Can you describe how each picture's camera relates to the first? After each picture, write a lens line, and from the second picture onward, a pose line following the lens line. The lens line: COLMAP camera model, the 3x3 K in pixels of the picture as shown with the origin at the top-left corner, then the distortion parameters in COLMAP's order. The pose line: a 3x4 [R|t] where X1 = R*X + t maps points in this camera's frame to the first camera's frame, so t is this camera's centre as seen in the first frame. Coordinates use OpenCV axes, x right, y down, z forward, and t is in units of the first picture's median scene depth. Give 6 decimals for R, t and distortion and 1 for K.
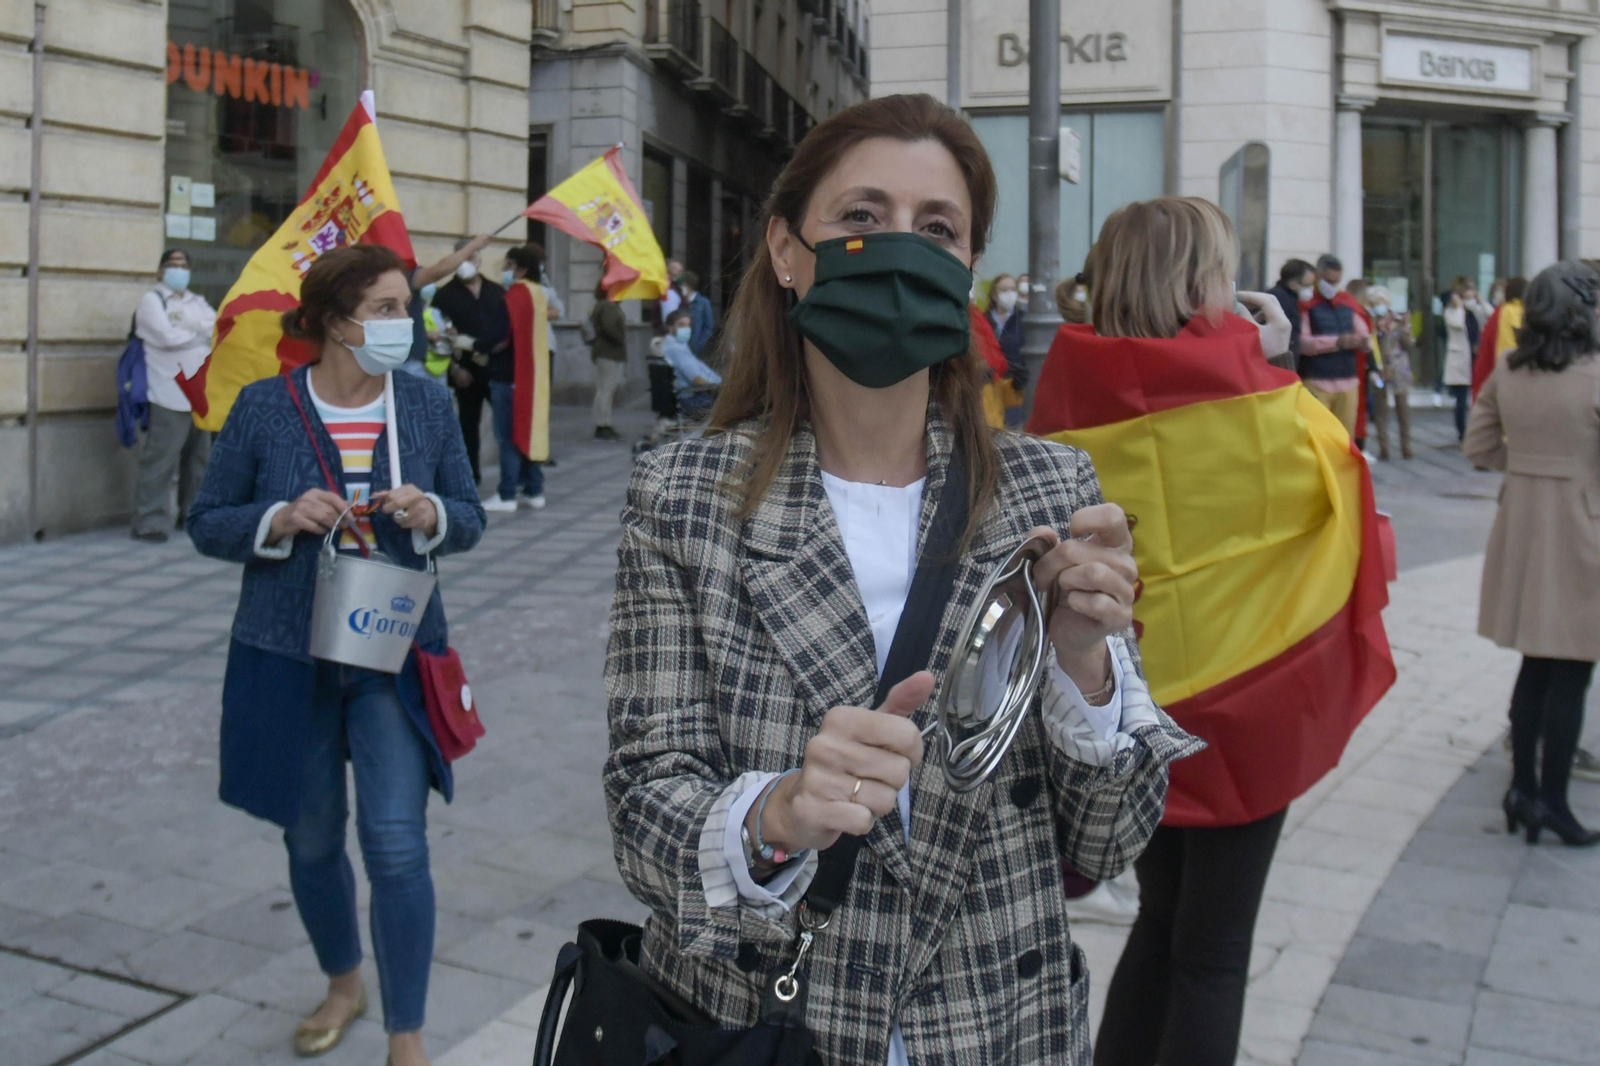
lens RADIAL K [[1671.7, 0, 796.6], [0, 1671.7, 421.3], [0, 0, 1]] dist [-0.084172, 0.025588]
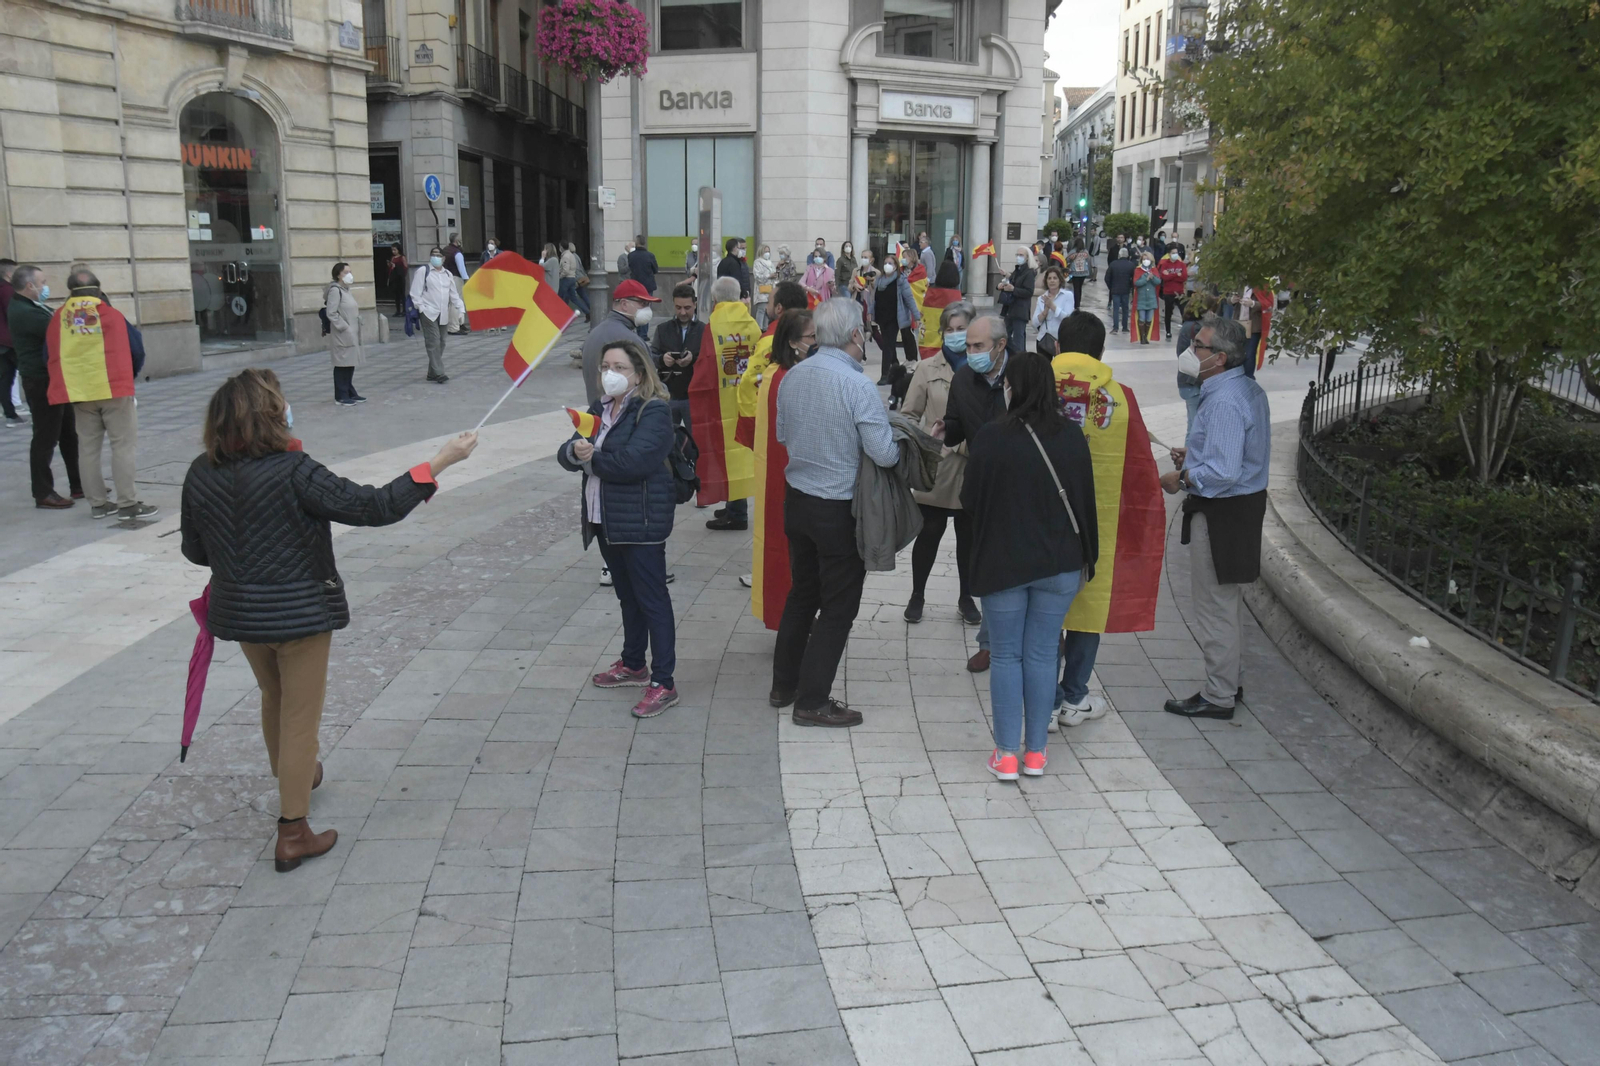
lens RADIAL K [[1264.4, 0, 800.3], [0, 1264.4, 585.2], [0, 0, 1]] dist [-0.088194, 0.050343]
pose [[0.993751, -0.029275, 0.107711, 0.114822], [0.006088, 0.977772, 0.209582, -0.002257], [-0.111453, -0.207617, 0.971840, -0.383841]]
